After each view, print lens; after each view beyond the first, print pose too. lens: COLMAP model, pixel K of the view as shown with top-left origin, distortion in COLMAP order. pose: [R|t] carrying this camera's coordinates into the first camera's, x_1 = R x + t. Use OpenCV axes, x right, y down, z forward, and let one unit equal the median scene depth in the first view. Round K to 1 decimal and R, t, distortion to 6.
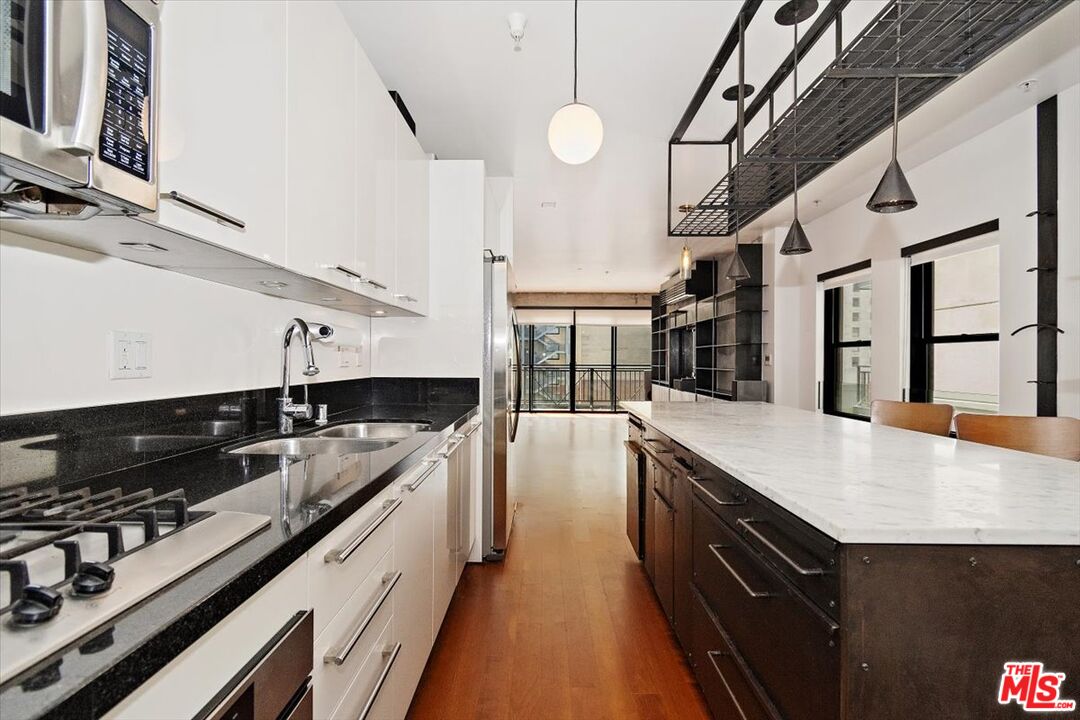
lens RADIAL K [[477.2, 0, 540.4], [0, 477.2, 358.7], [0, 0, 1]] dist [0.001696, -0.000154]
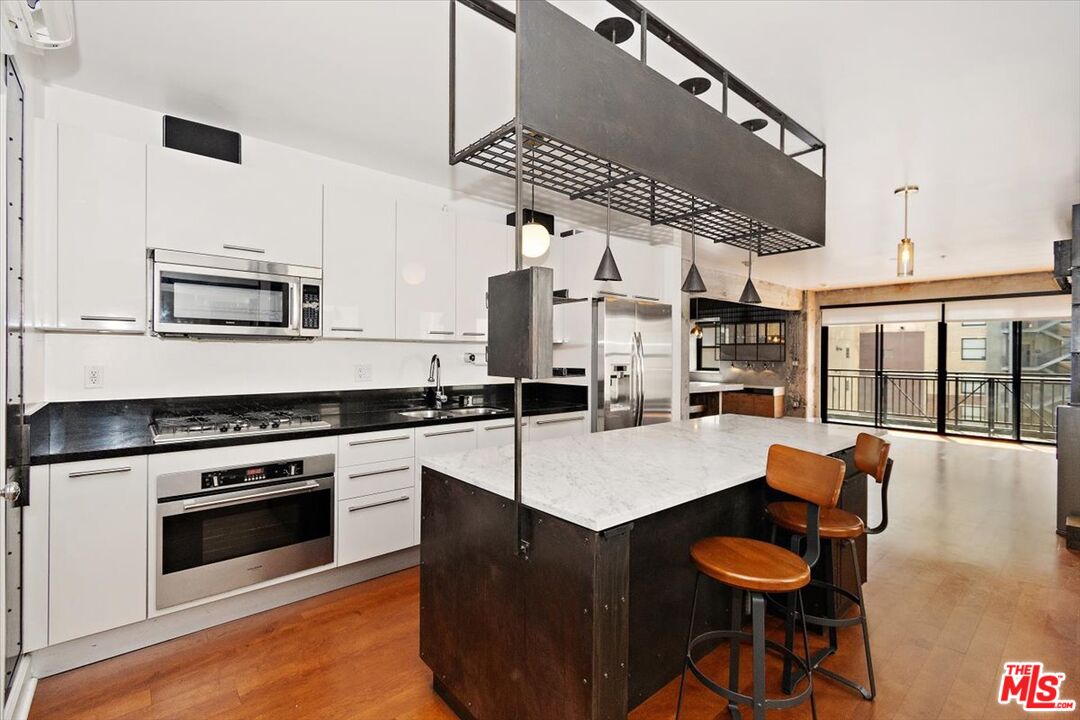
lens RADIAL K [[483.7, 0, 539.6], [0, 483.7, 356.9], [0, 0, 1]] dist [0.001600, -0.000361]
pose [[0.661951, 0.003699, -0.749538, 0.227686], [-0.003379, 0.999992, 0.001951, -0.012833], [0.749539, 0.001242, 0.661959, -0.012561]]
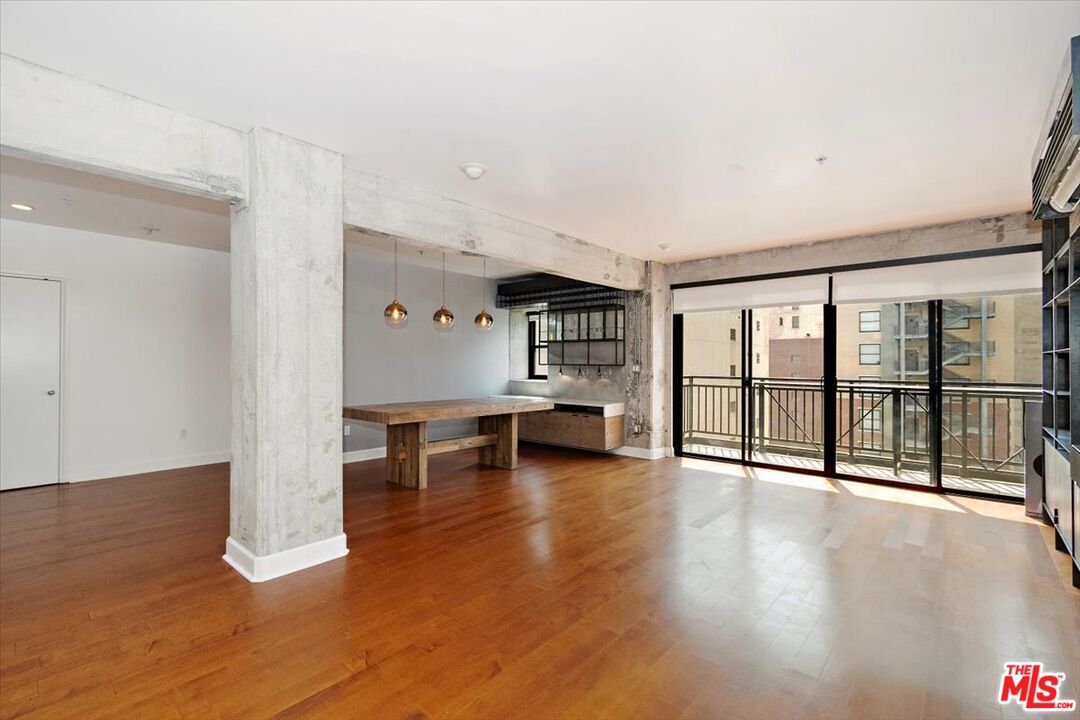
lens RADIAL K [[479.4, 0, 542.1], [0, 479.4, 361.2], [0, 0, 1]] dist [0.001973, 0.000122]
pose [[0.754783, -0.003560, -0.655965, 0.174603], [0.000742, 0.999989, -0.004573, -0.006733], [0.655974, 0.002965, 0.754777, 0.413105]]
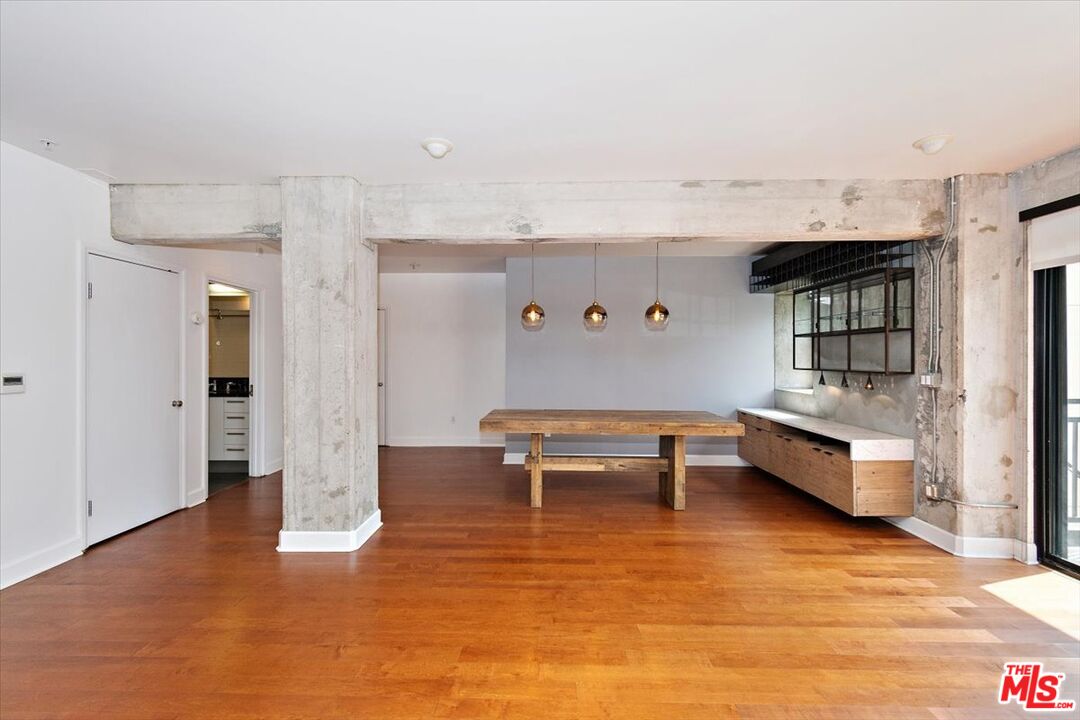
lens RADIAL K [[477.2, 0, 540.4], [0, 477.2, 358.7], [0, 0, 1]] dist [0.001696, -0.000154]
pose [[-0.014231, -0.000875, -0.999898, 0.201505], [0.000260, 1.000000, -0.000879, -0.015148], [0.999899, -0.000272, -0.014230, 0.691580]]
